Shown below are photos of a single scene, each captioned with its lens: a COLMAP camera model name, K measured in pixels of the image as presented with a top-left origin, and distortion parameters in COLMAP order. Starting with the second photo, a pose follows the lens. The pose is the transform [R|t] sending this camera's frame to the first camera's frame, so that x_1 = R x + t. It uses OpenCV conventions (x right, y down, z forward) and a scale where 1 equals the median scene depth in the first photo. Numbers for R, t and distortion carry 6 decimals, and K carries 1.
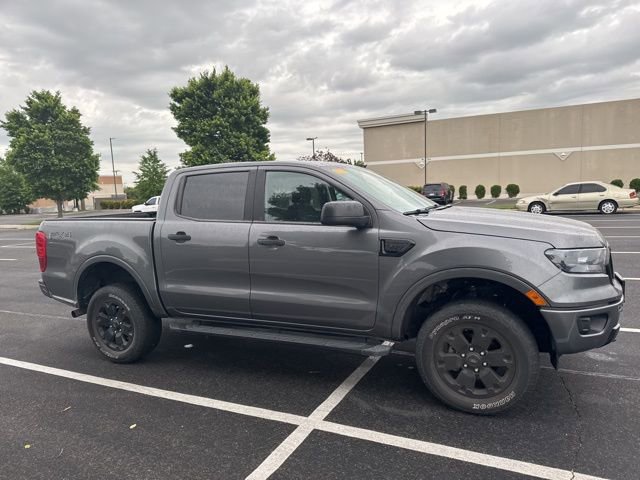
lens RADIAL K [[447.1, 0, 321.5], [0, 447.1, 240.0], [0, 0, 1]] dist [0.031142, -0.036090]
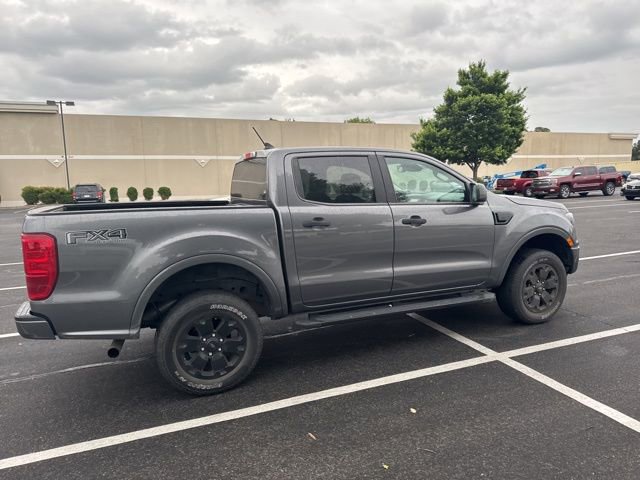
lens RADIAL K [[447.9, 0, 320.0], [0, 447.9, 240.0], [0, 0, 1]] dist [0.052991, -0.071609]
pose [[0.678716, -0.069097, 0.731143, -0.873047], [0.076485, 0.996801, 0.023202, 0.006338], [-0.730407, 0.040174, 0.681829, 0.328544]]
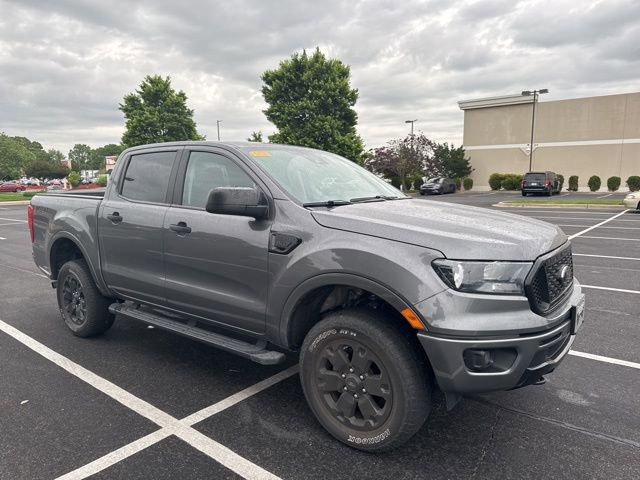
lens RADIAL K [[447.9, 0, 320.0], [0, 447.9, 240.0], [0, 0, 1]] dist [0.052991, -0.071609]
pose [[0.973160, 0.064380, -0.220942, 0.301603], [-0.056778, 0.997561, 0.040593, -0.020294], [0.223016, -0.026959, 0.974442, 0.118774]]
